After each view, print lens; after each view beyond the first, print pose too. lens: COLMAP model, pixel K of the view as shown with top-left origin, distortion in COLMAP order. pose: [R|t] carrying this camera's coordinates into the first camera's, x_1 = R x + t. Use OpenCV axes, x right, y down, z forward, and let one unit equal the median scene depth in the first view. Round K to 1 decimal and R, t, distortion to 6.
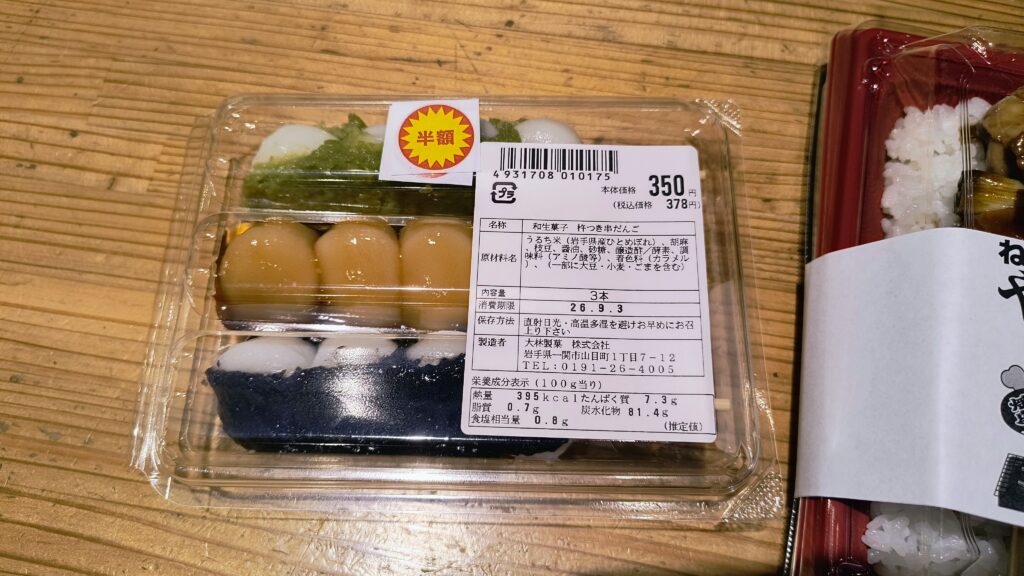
lens RADIAL K [[808.5, 0, 512.0], [0, 808.5, 288.0], [0, 0, 1]] dist [0.000260, -0.059429]
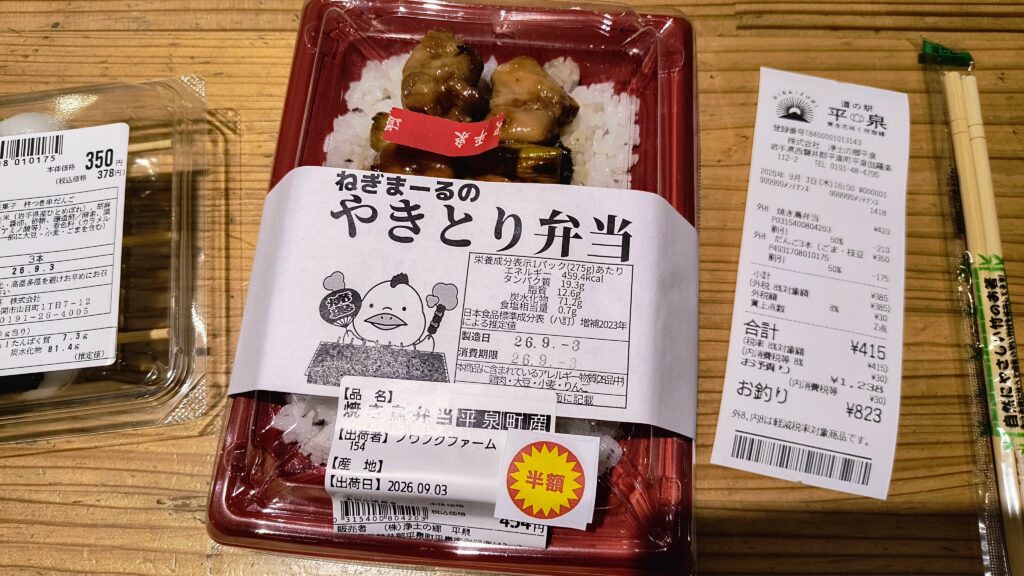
lens RADIAL K [[808.5, 0, 512.0], [0, 808.5, 288.0], [0, 0, 1]] dist [0.000260, -0.059429]
pose [[0.988772, -0.134035, 0.066071, 0.715220], [0.130003, 0.989575, 0.061978, 0.069902], [-0.073690, -0.052693, 0.995888, -0.252518]]
